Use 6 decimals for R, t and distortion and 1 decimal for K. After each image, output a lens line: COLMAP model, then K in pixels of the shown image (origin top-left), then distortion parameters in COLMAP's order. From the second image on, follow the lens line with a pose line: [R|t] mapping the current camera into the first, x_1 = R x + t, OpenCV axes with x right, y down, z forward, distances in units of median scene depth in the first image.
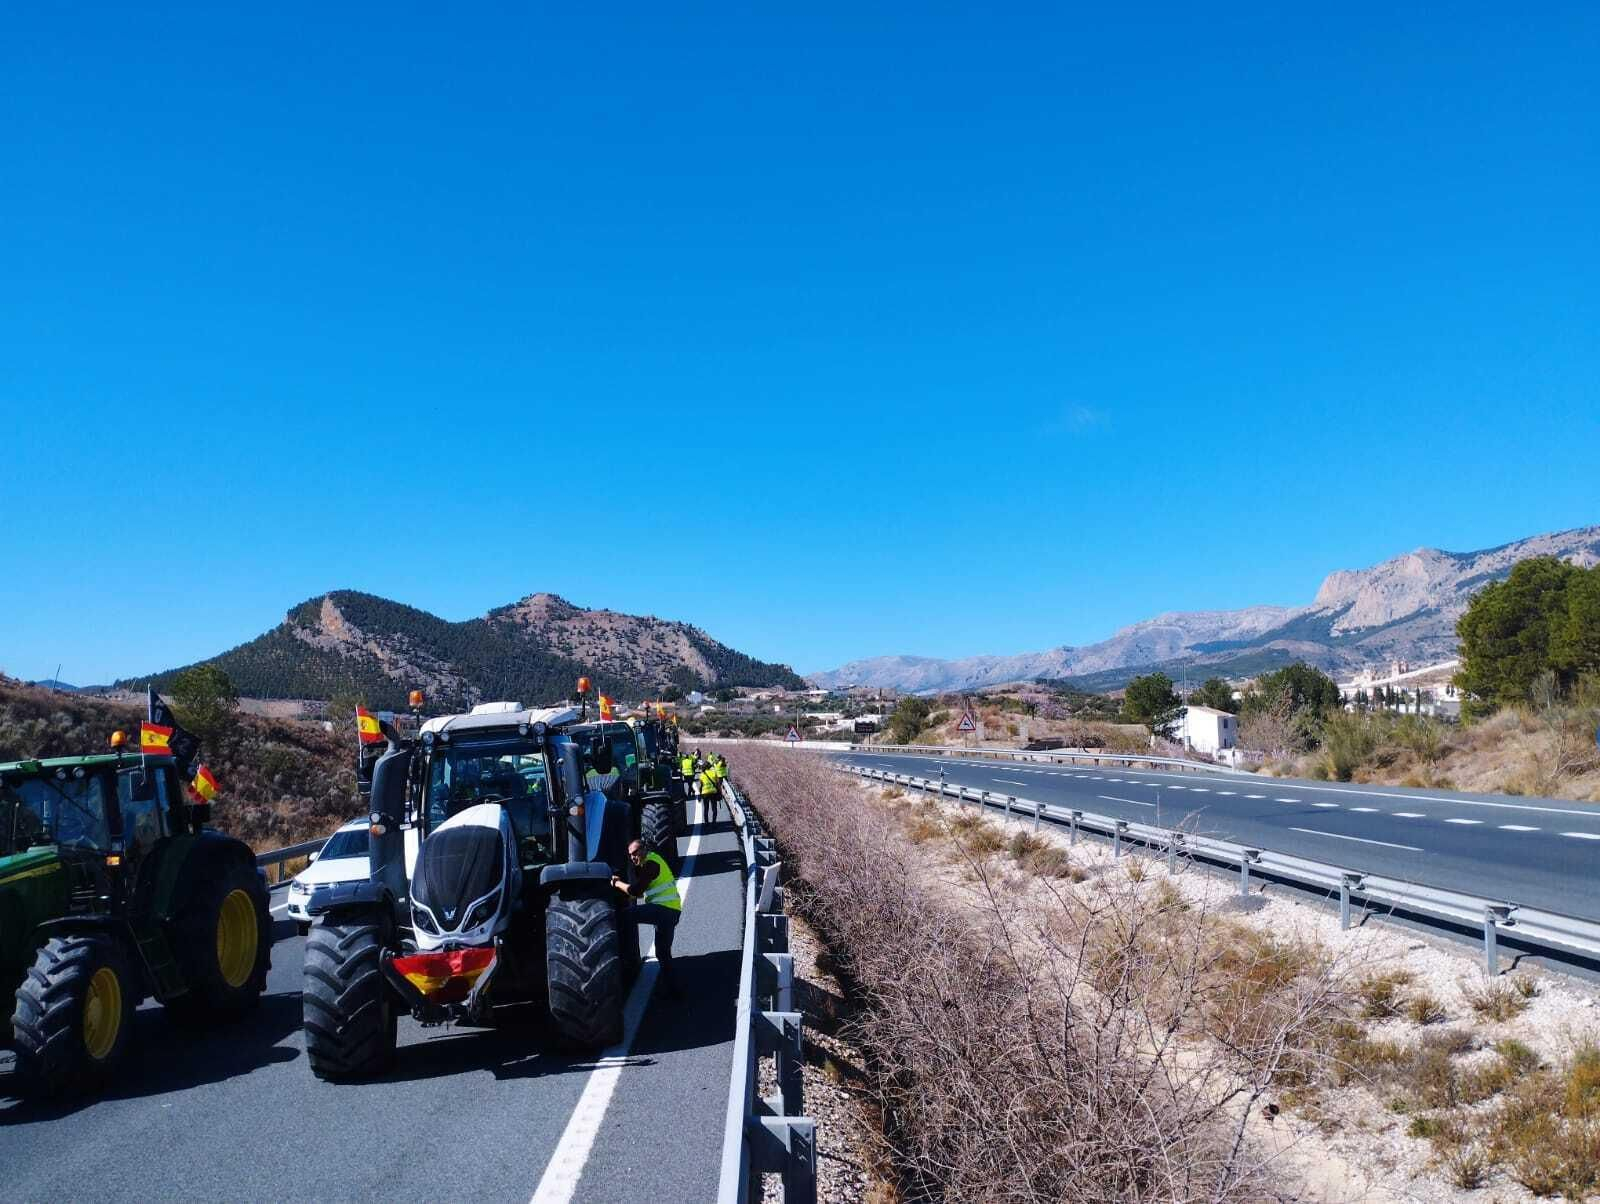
lens RADIAL K [[1305.2, 0, 796.5], [0, 1305.2, 604.1], [0, 0, 1]] dist [0.104628, -0.128508]
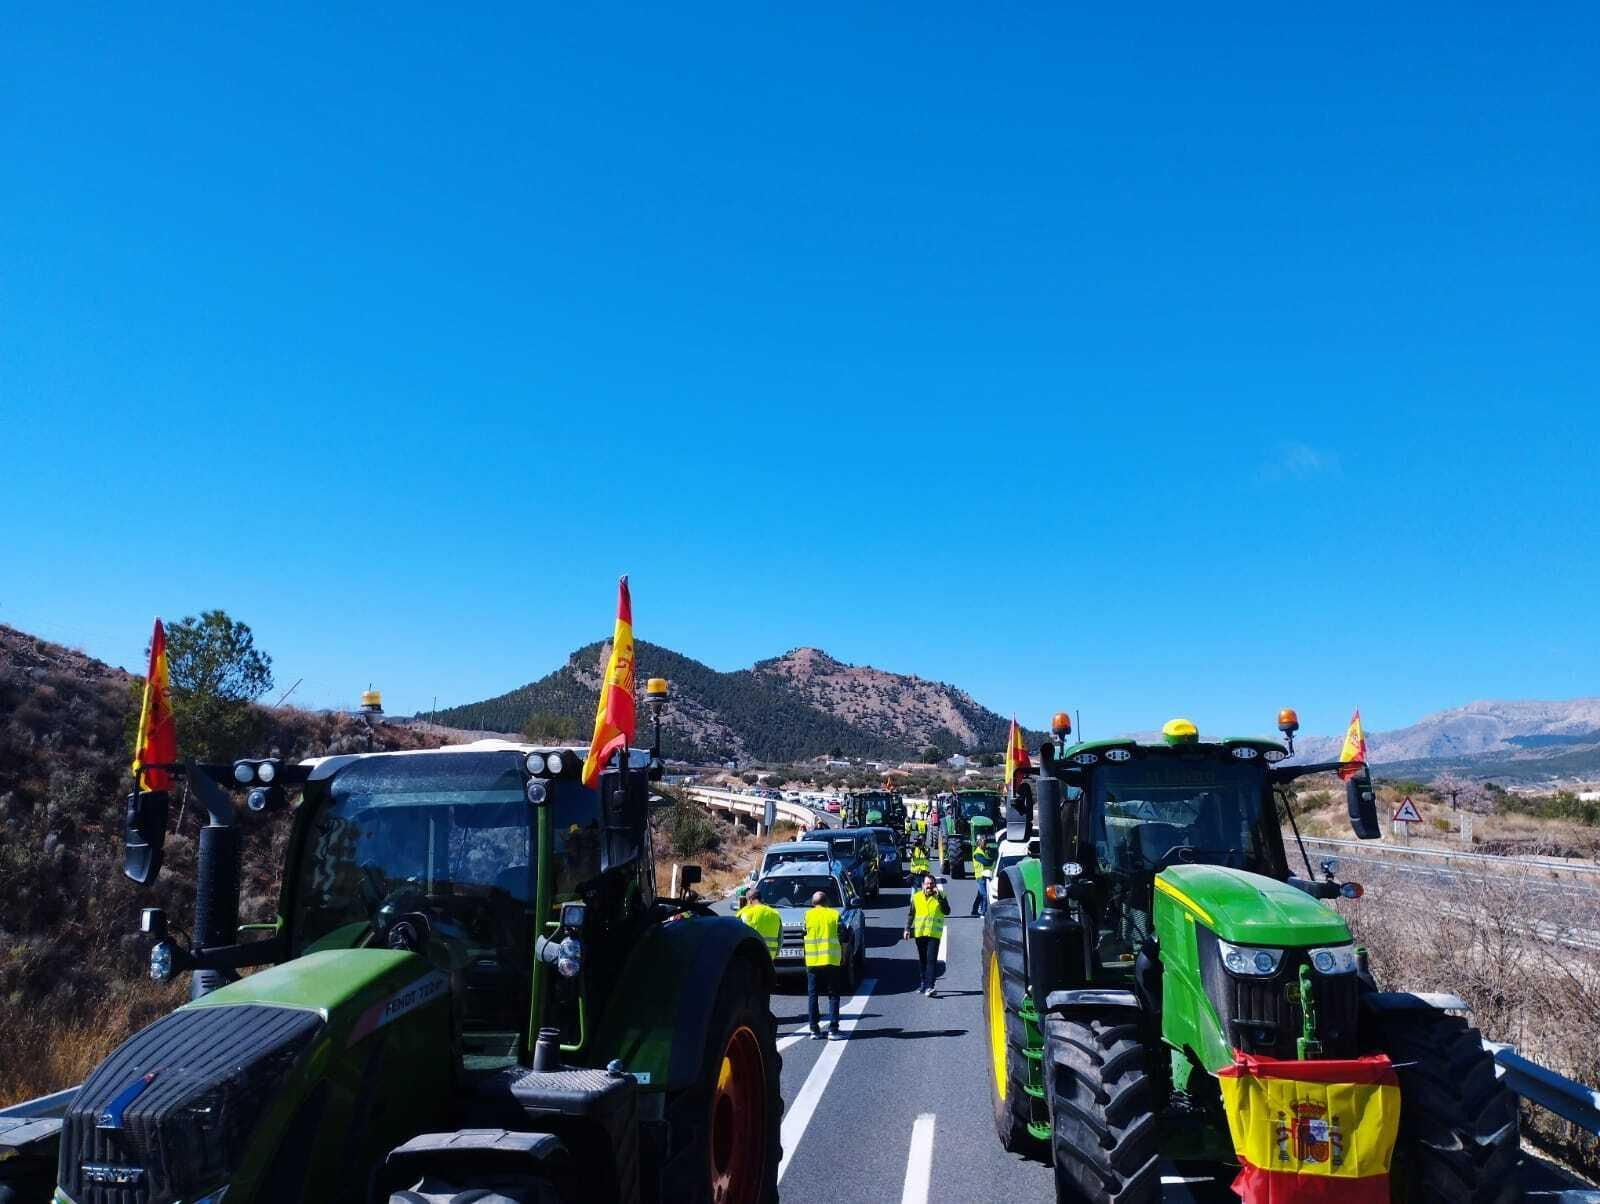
lens RADIAL K [[1305.2, 0, 796.5], [0, 1305.2, 604.1], [0, 0, 1]] dist [0.104628, -0.128508]
pose [[0.979266, 0.034978, -0.199534, -0.041742], [-0.044337, 0.998107, -0.042627, 0.022060], [0.197665, 0.050590, 0.978963, 0.206532]]
